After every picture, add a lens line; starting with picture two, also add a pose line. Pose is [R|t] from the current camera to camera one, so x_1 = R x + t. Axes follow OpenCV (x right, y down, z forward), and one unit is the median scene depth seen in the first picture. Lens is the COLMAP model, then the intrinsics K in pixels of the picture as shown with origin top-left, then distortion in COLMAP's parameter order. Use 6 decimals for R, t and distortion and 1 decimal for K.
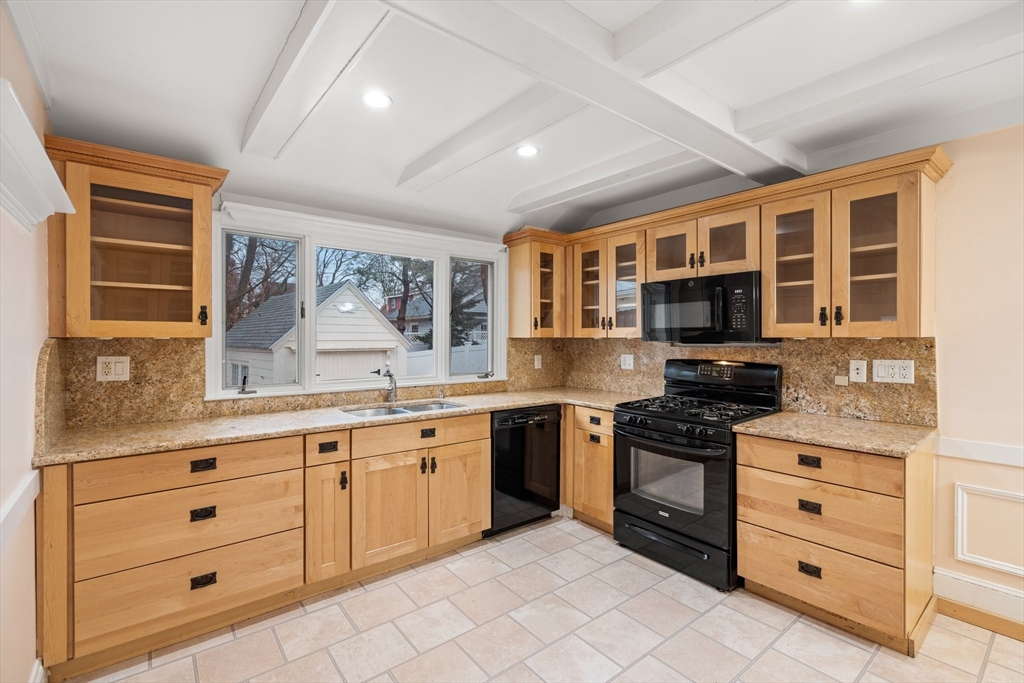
lens RADIAL K [[460.7, 0, 512.0], [0, 460.7, 338.4], [0, 0, 1]] dist [-0.004030, 0.000867]
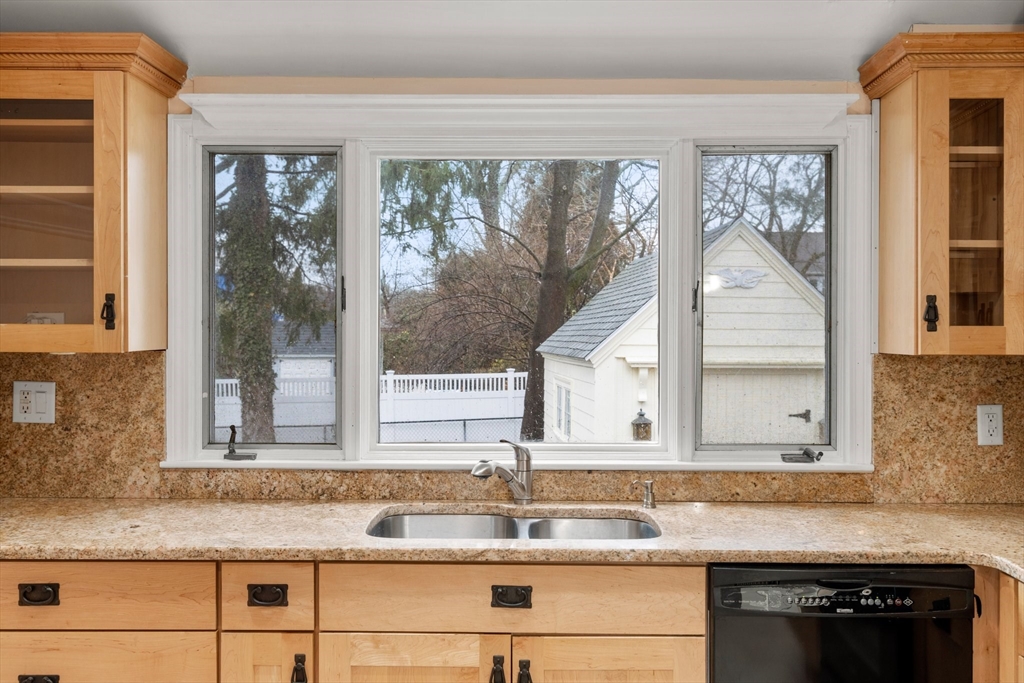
lens RADIAL K [[953.3, 0, 517.6], [0, 953.3, 330.7], [0, 0, 1]] dist [0.003978, 0.000000]
pose [[0.776750, -0.001085, -0.629809, 0.347609], [-0.003631, 0.999974, -0.006200, -0.019203], [0.629799, 0.007103, 0.776726, 0.371515]]
